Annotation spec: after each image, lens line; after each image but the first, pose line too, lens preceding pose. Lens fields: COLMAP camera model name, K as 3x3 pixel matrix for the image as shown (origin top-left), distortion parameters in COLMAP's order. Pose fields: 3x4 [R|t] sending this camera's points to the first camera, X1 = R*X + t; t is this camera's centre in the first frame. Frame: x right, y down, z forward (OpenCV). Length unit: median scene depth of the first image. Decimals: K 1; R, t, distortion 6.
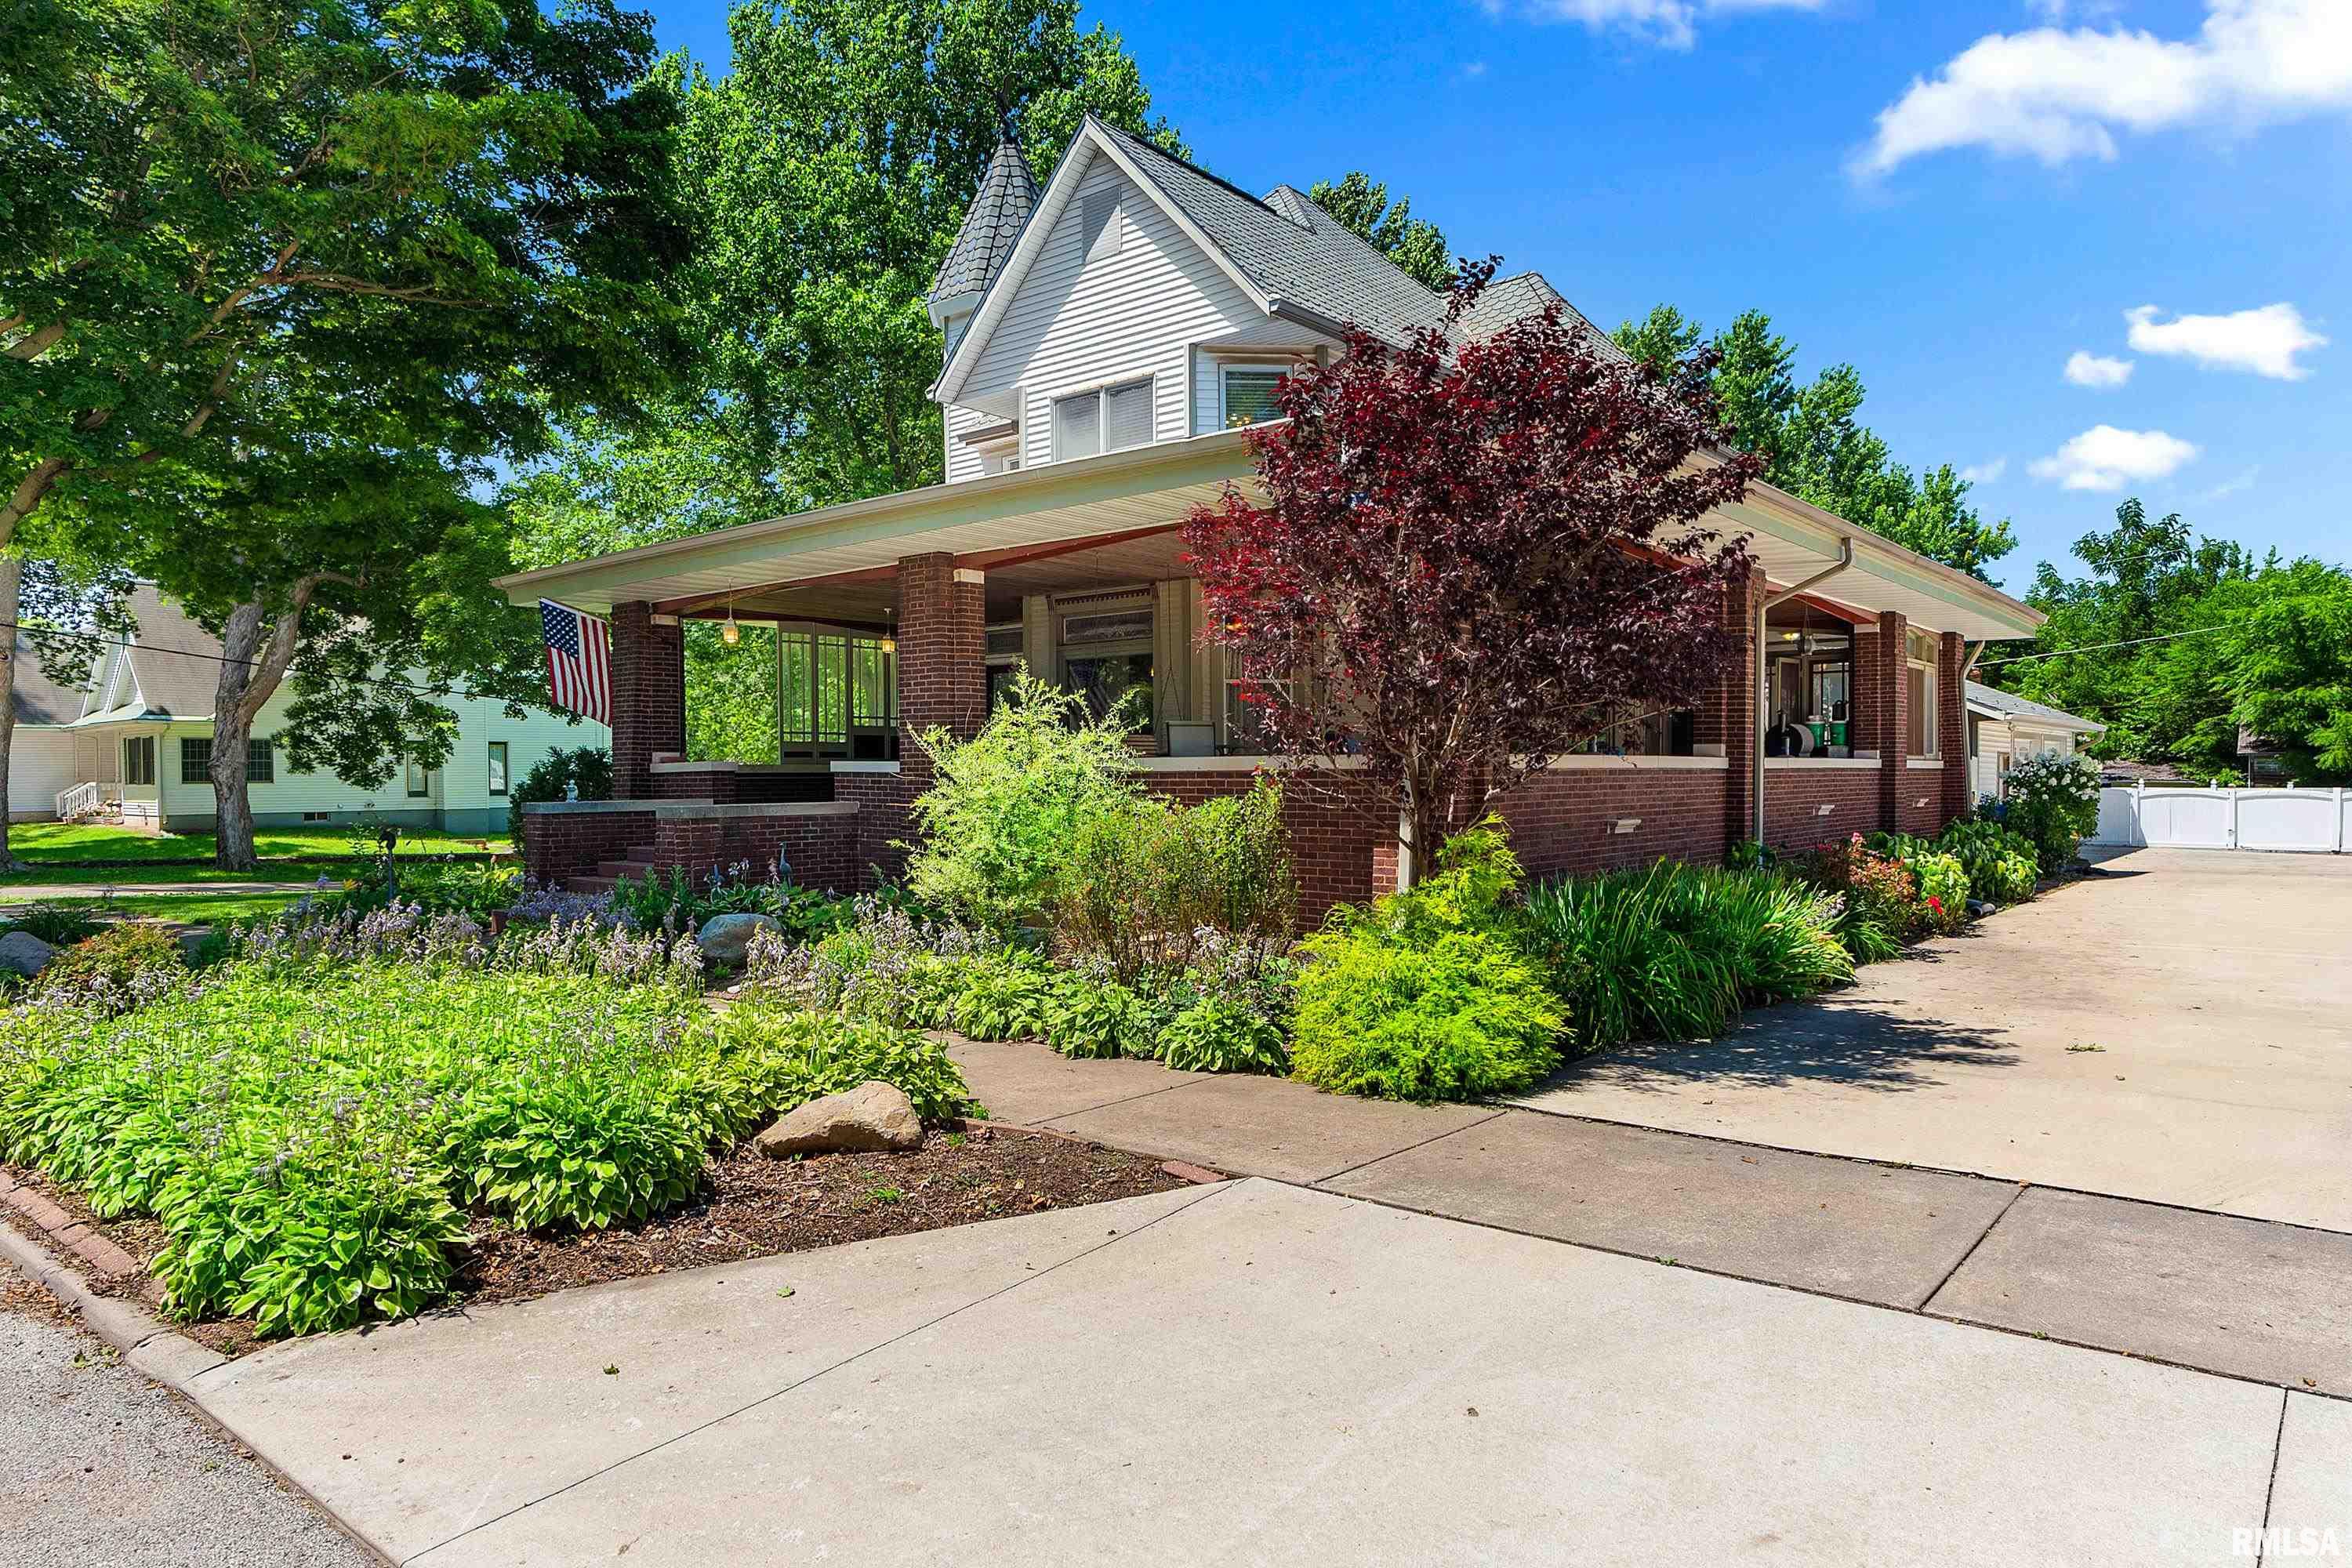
lens RADIAL K [[1482.0, 0, 1168.5], [0, 1482.0, 787.4], [0, 0, 1]] dist [0.001990, 0.000290]
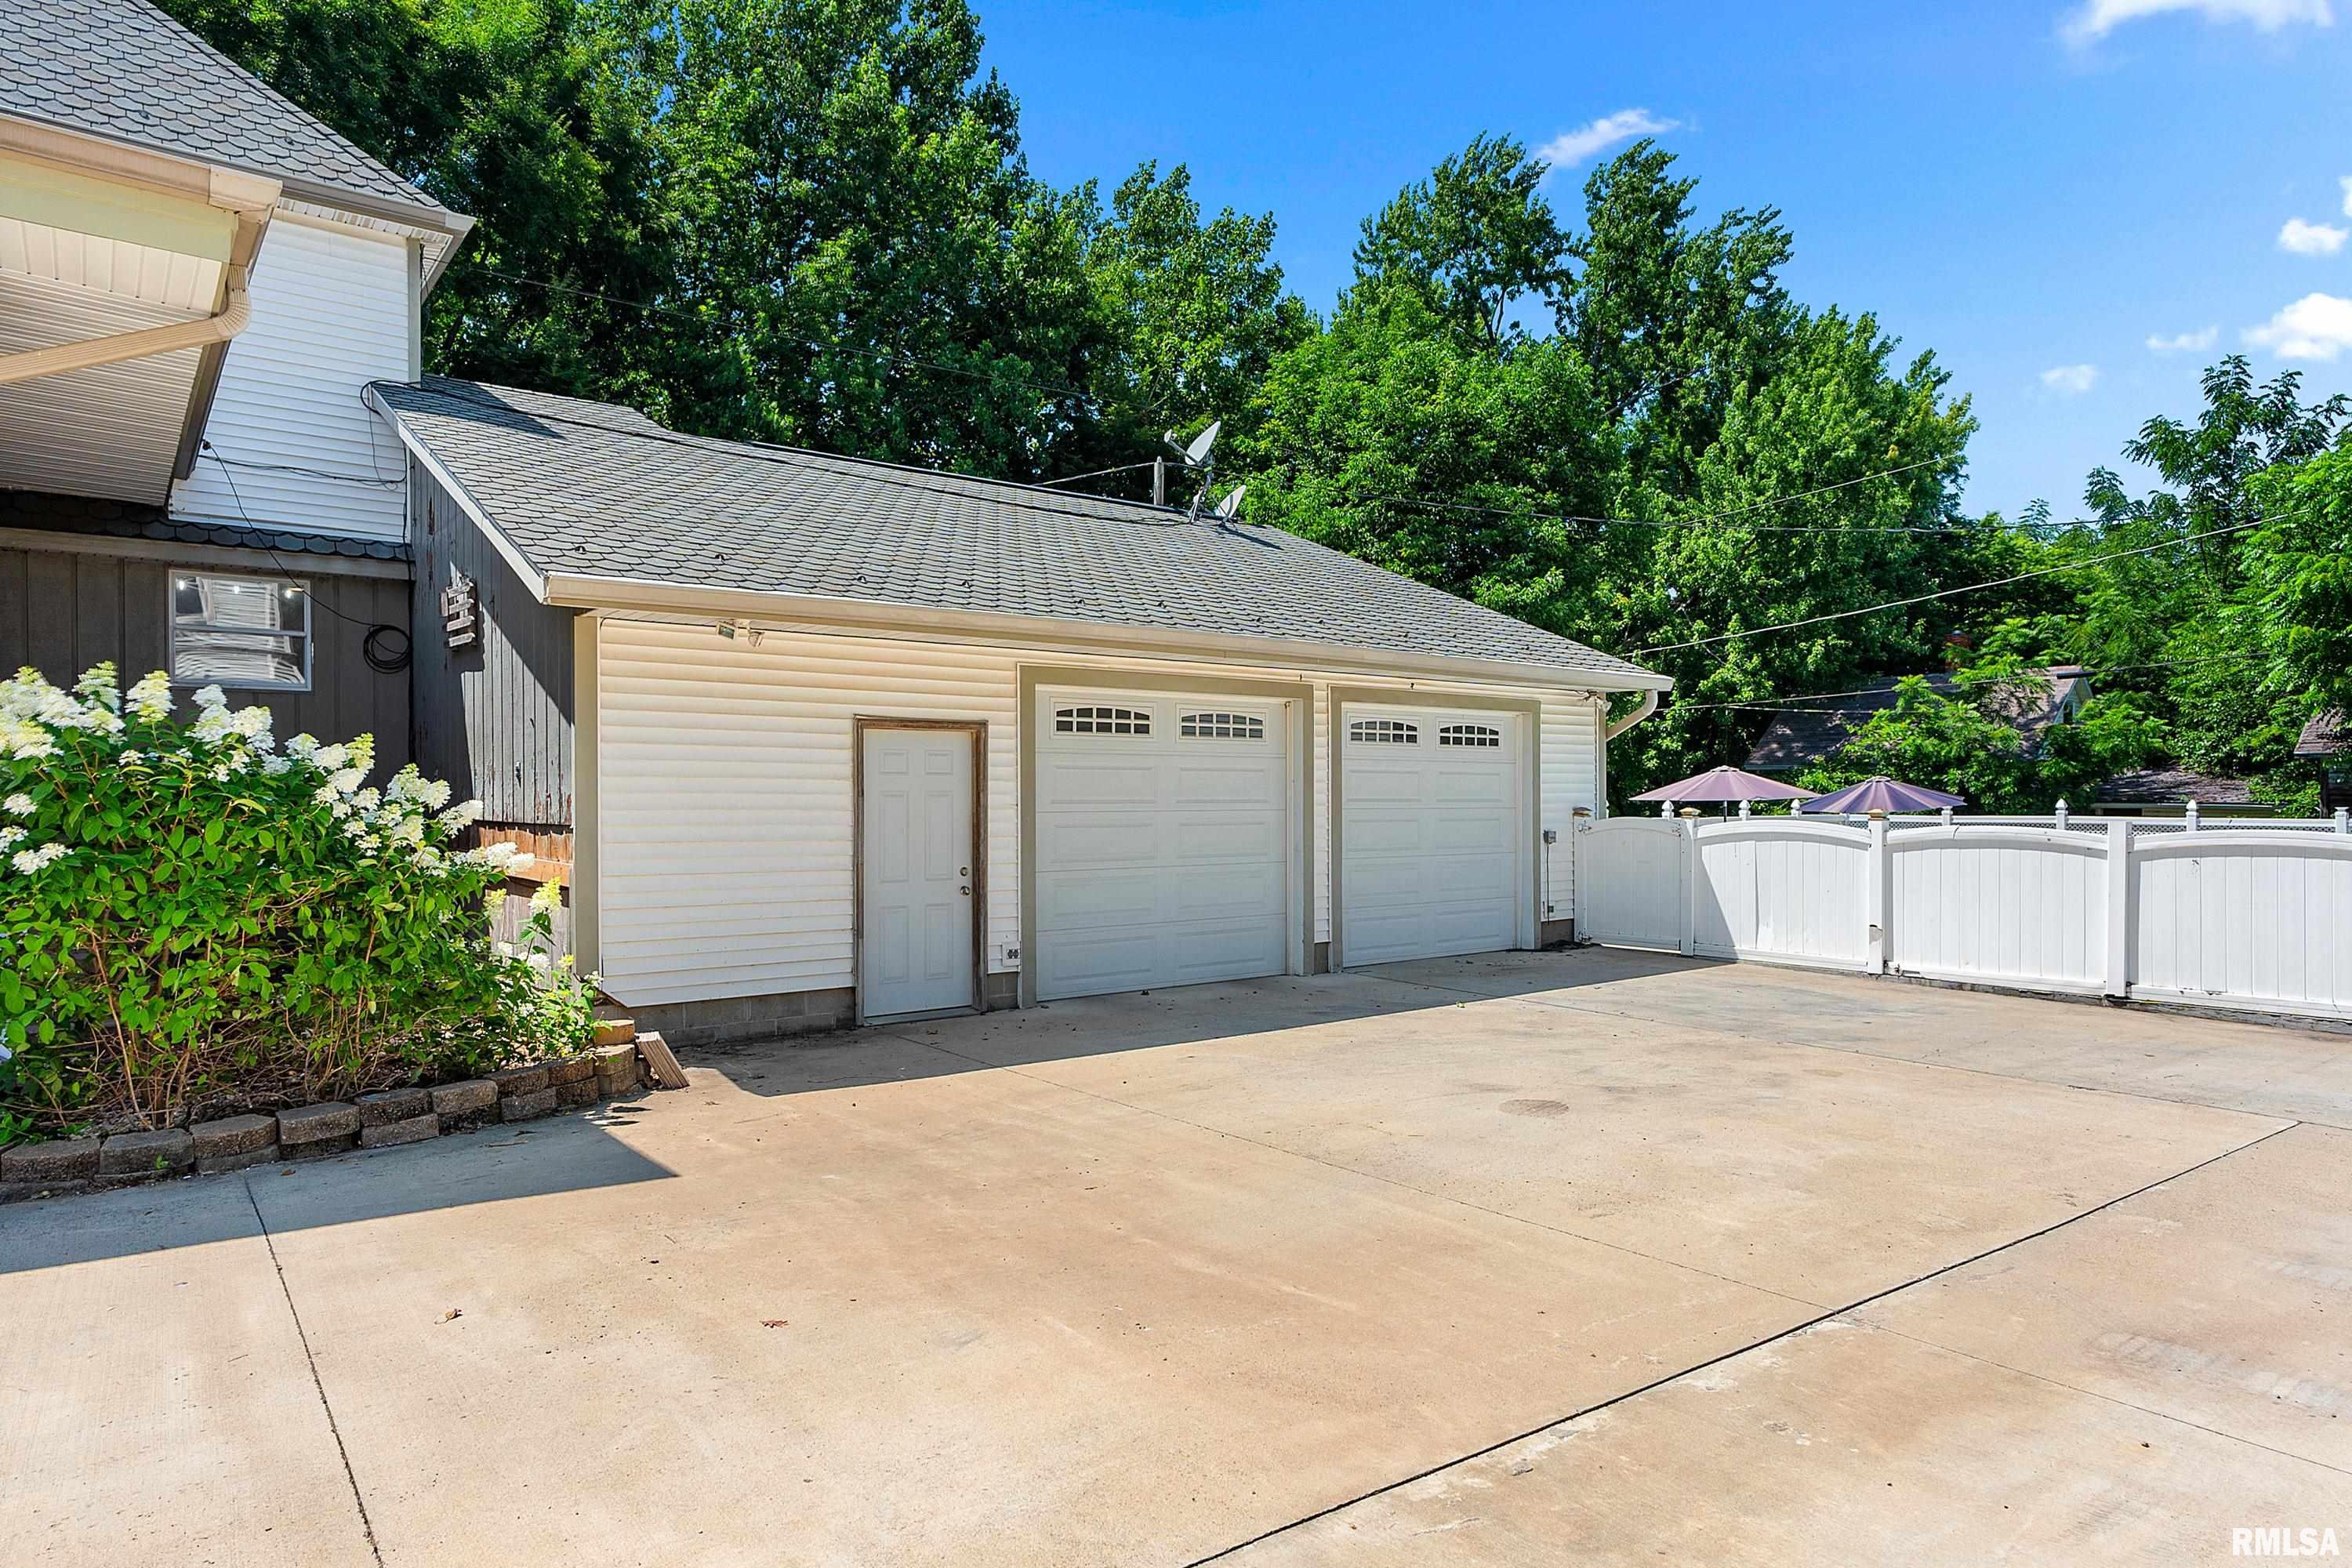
lens RADIAL K [[1386.9, 0, 1174.1], [0, 1386.9, 791.0], [0, 0, 1]] dist [-0.000070, 0.000331]
pose [[0.975331, -0.006066, -0.220666, 0.338627], [0.002390, 0.999854, -0.016923, -0.000723], [0.220736, 0.015978, 0.975203, 0.323584]]
